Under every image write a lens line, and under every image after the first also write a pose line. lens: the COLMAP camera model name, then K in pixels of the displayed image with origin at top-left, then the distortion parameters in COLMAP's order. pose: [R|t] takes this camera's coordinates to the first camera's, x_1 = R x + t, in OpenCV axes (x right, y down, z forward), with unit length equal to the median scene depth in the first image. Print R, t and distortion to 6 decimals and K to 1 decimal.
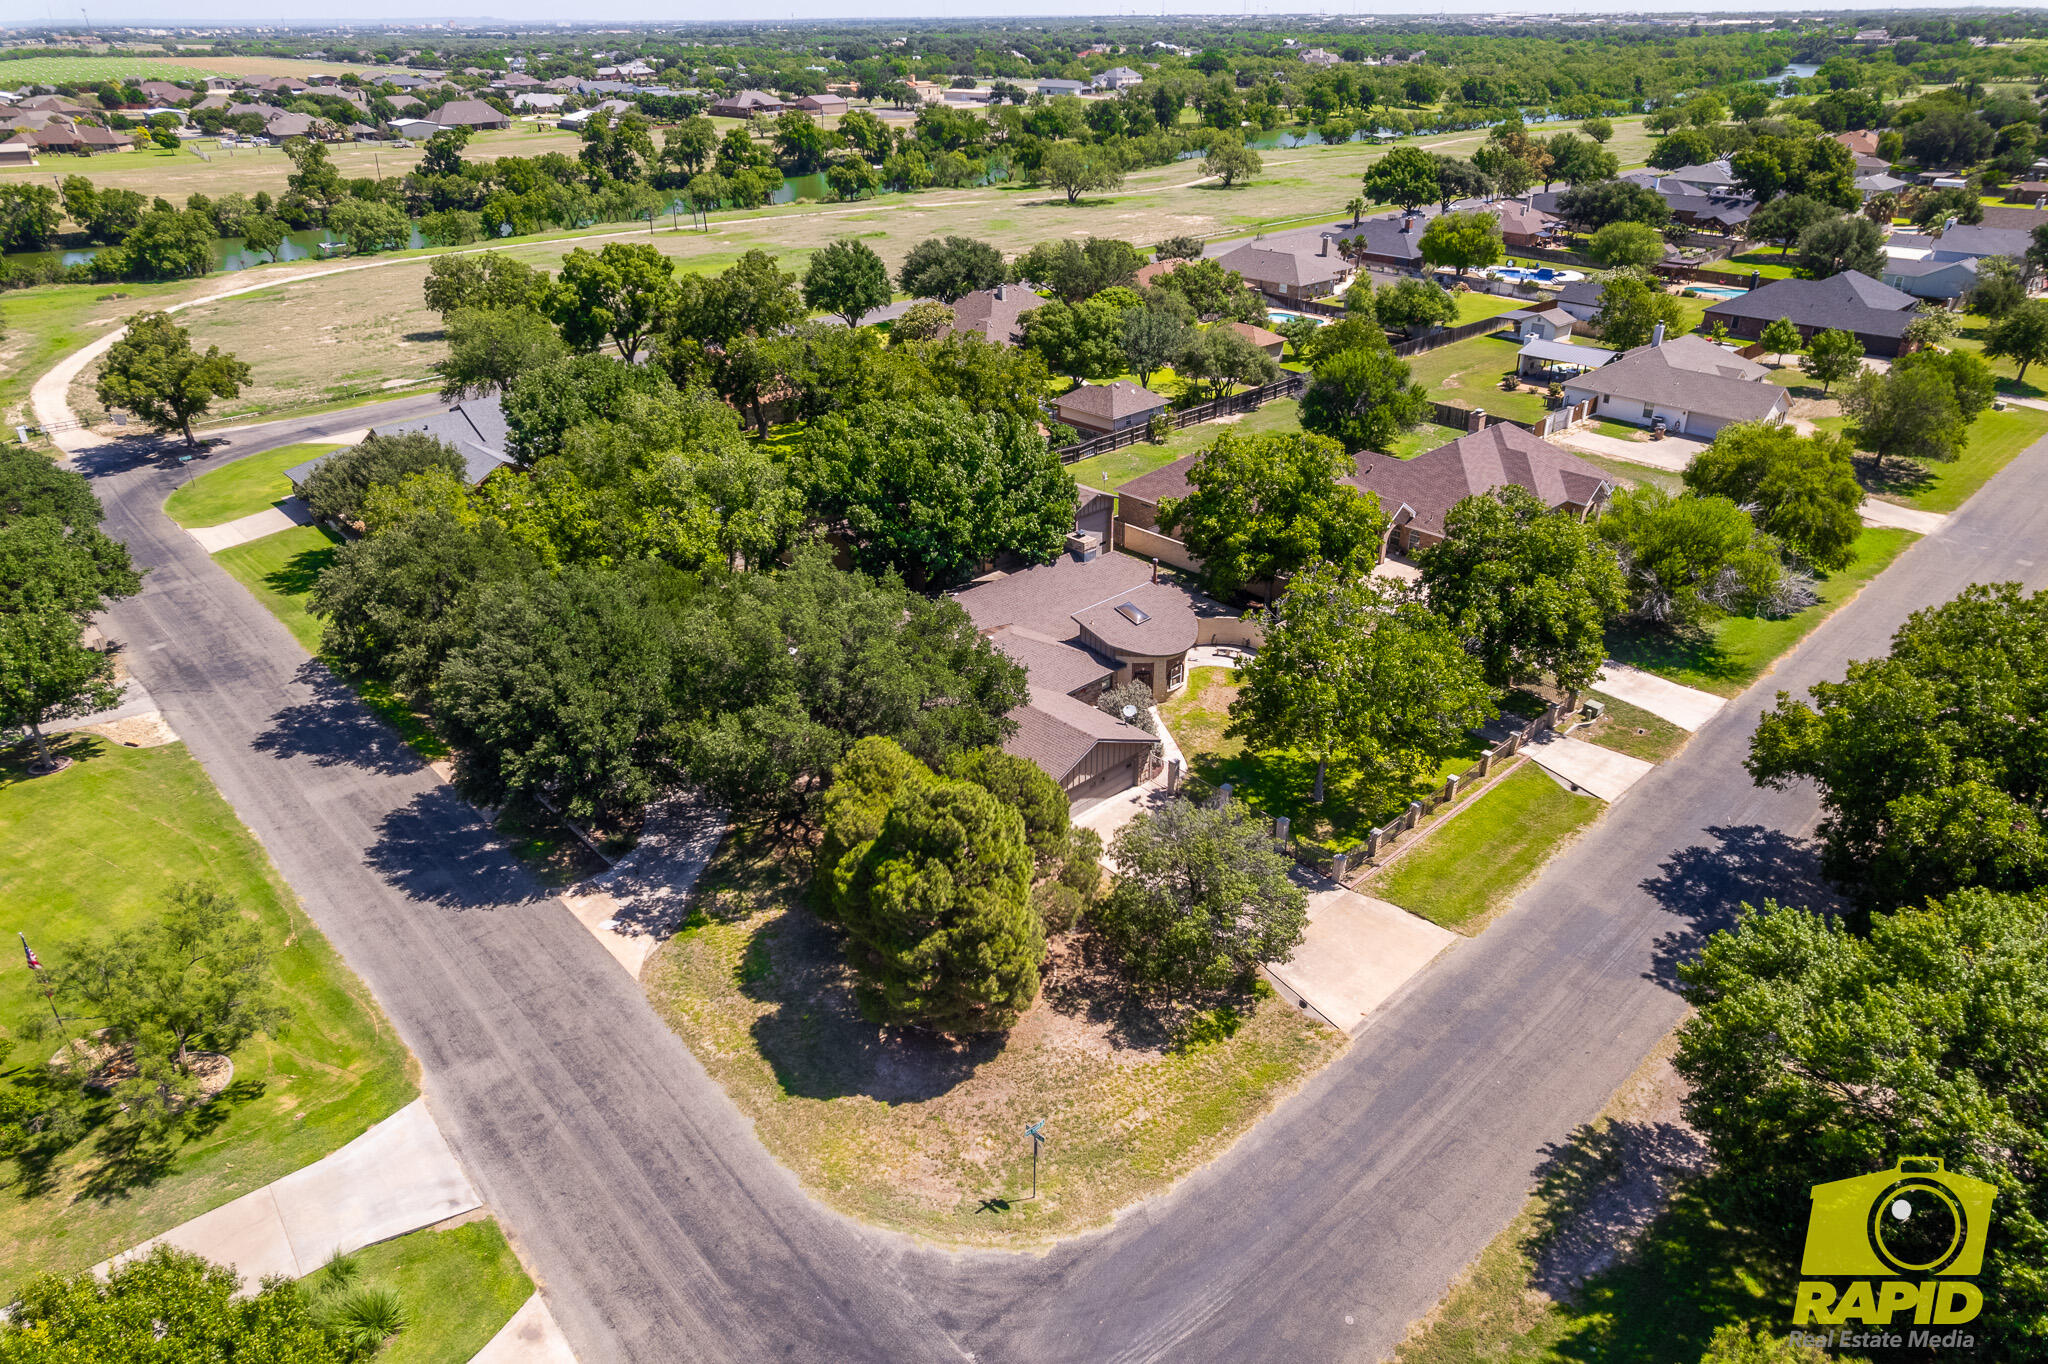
lens RADIAL K [[1314.5, 0, 1029.5], [0, 1314.5, 672.7], [0, 0, 1]] dist [-0.079751, 0.078943]
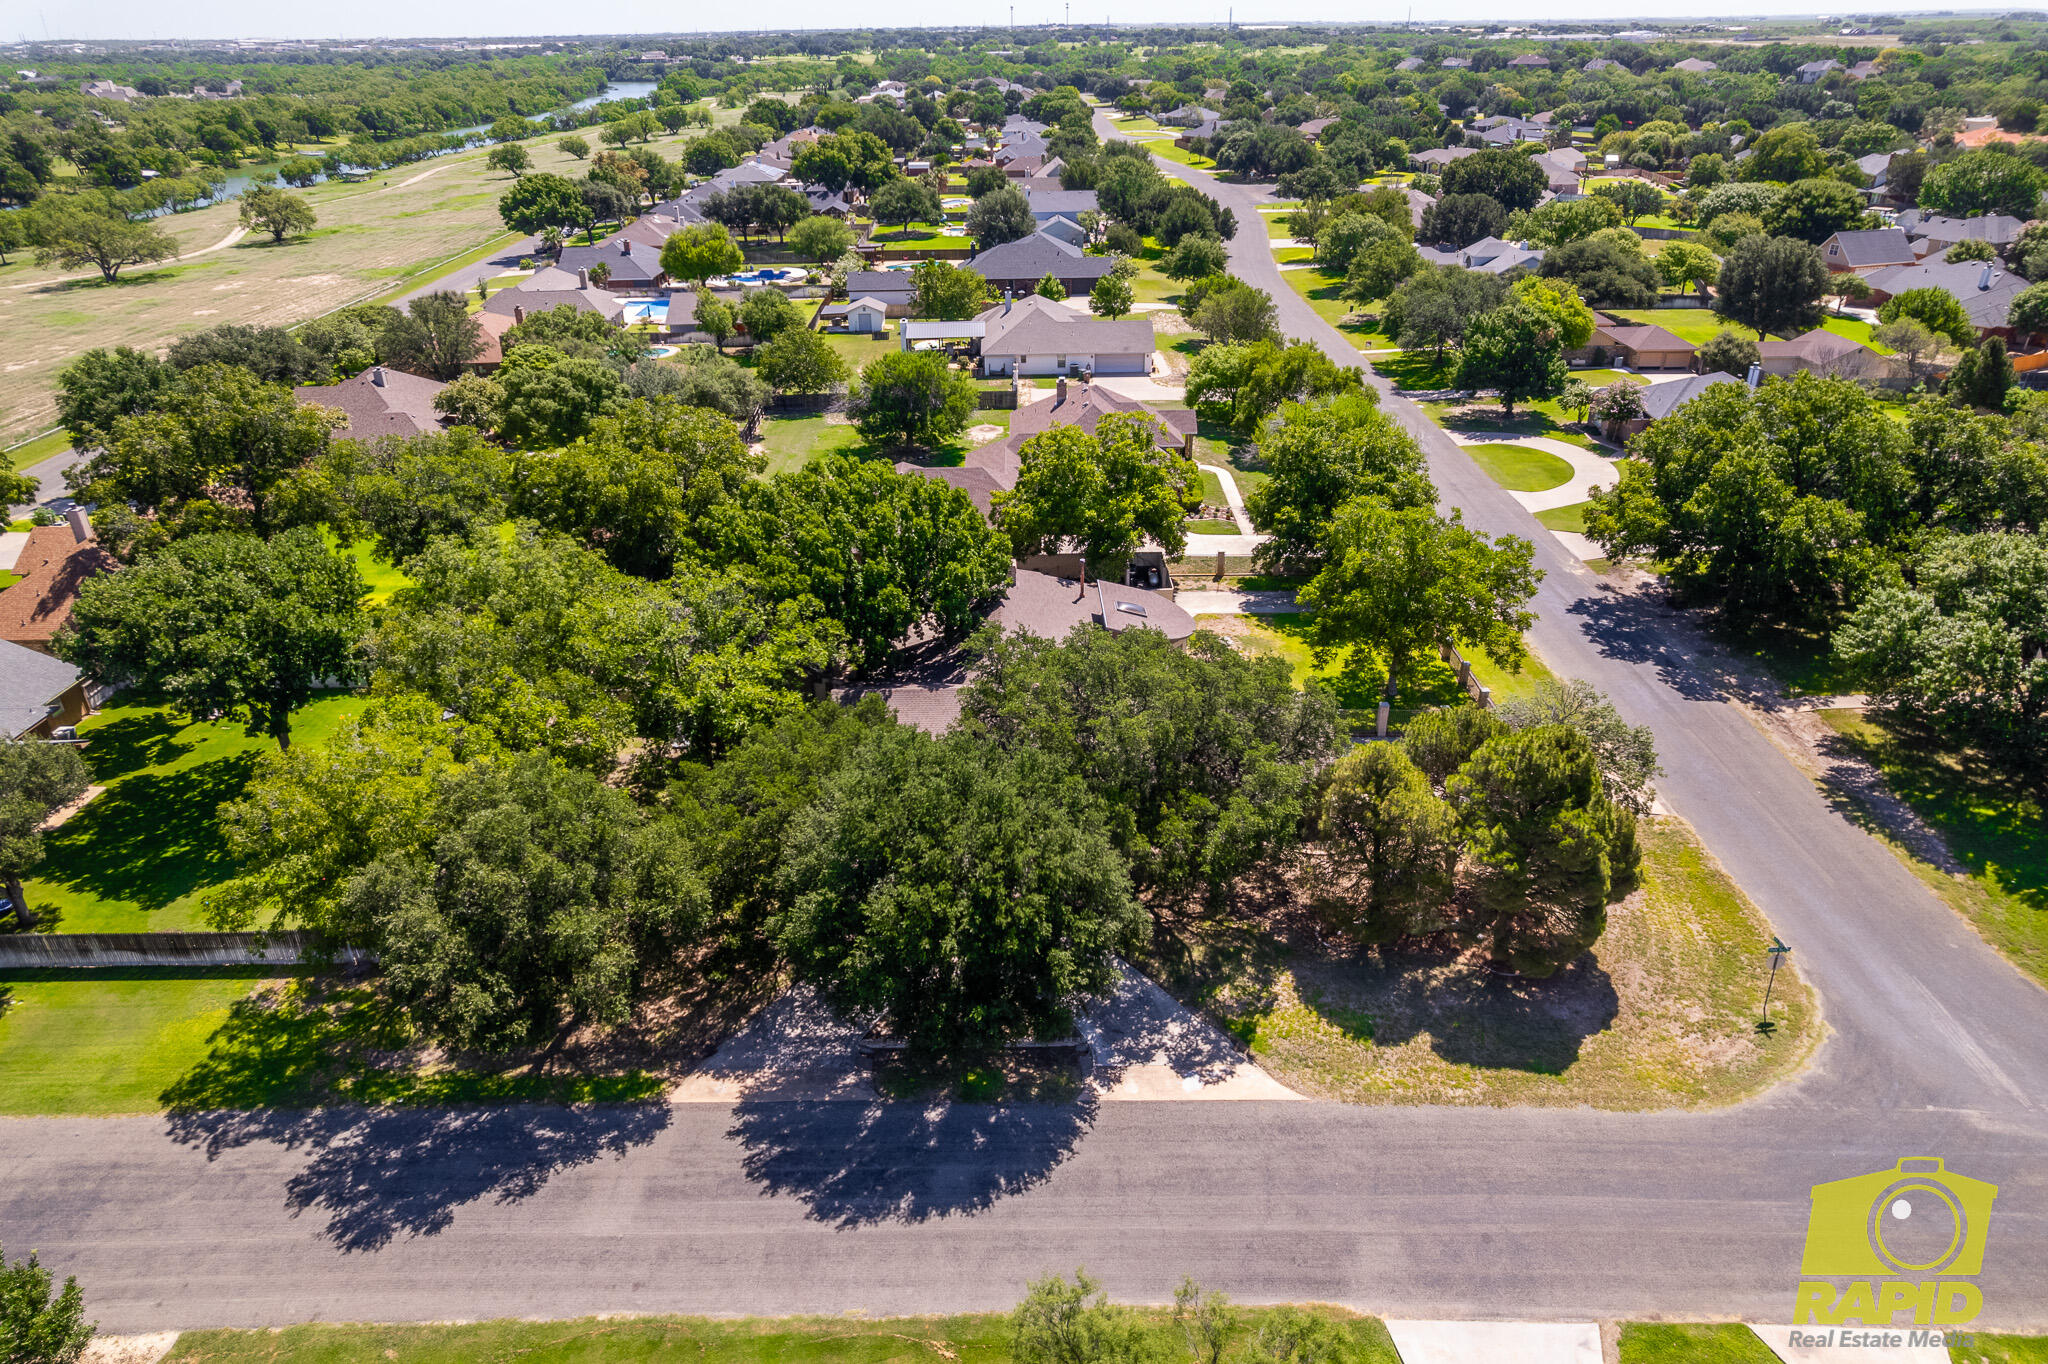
lens RADIAL K [[1314.5, 0, 1029.5], [0, 1314.5, 672.7], [0, 0, 1]] dist [-0.079751, 0.078943]
pose [[0.675832, -0.328863, 0.659621, -0.634203], [0.339478, 0.933251, 0.117464, -0.140102], [-0.654221, 0.144541, 0.742363, 0.294275]]
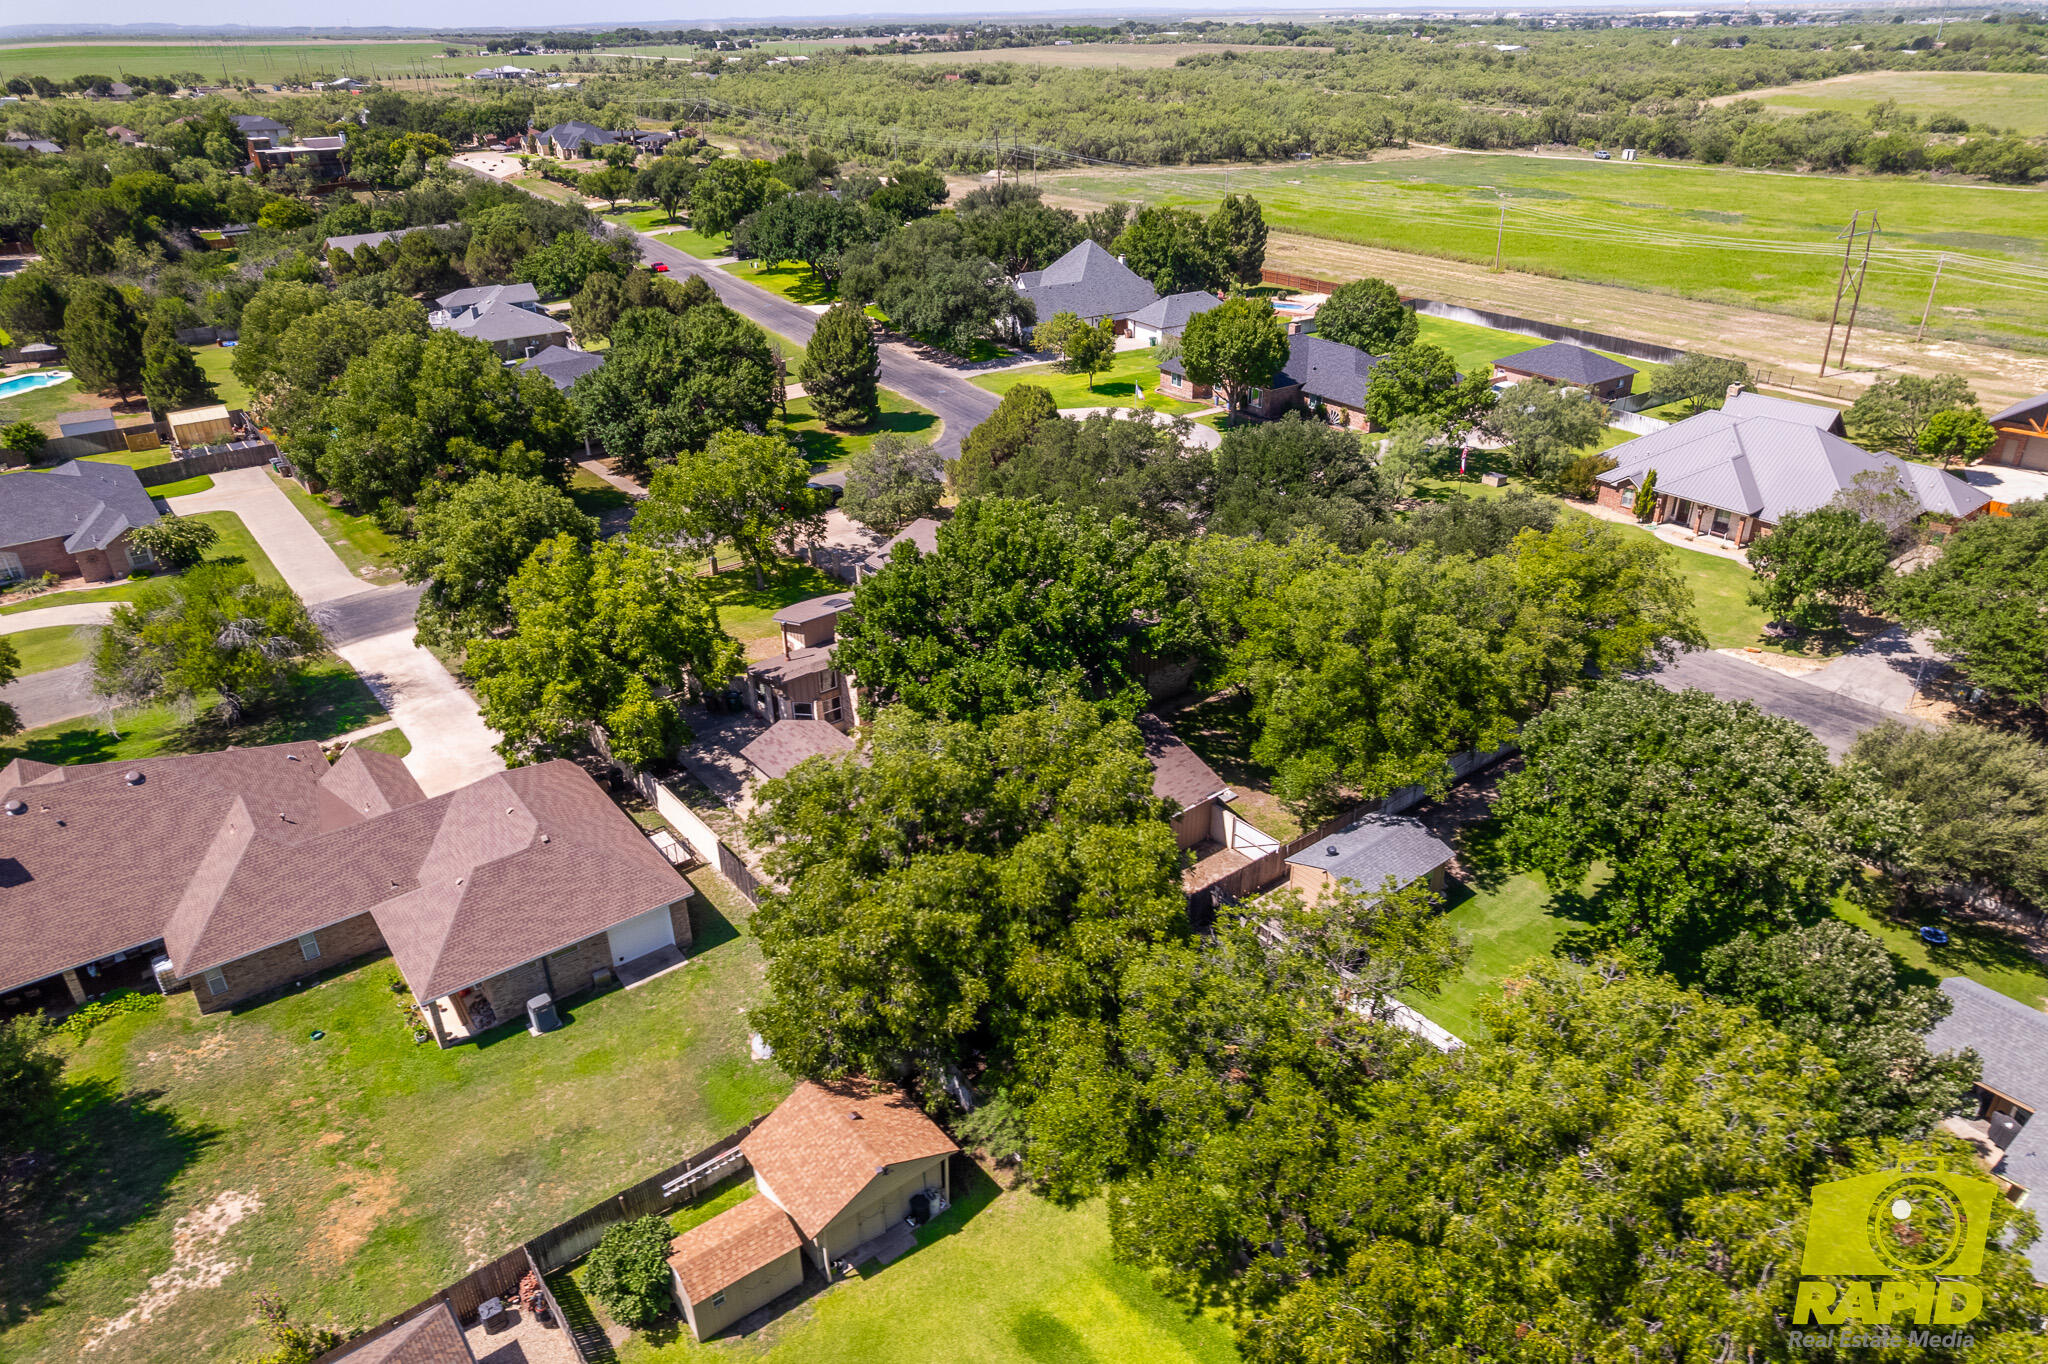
lens RADIAL K [[1317.1, 0, 1029.8], [0, 1317.1, 673.0], [0, 0, 1]] dist [-0.078870, 0.076784]
pose [[-0.995568, -0.014977, 0.092840, -0.163735], [0.066229, 0.589208, 0.805262, -0.807495], [-0.066762, 0.807842, -0.585605, 1.579338]]
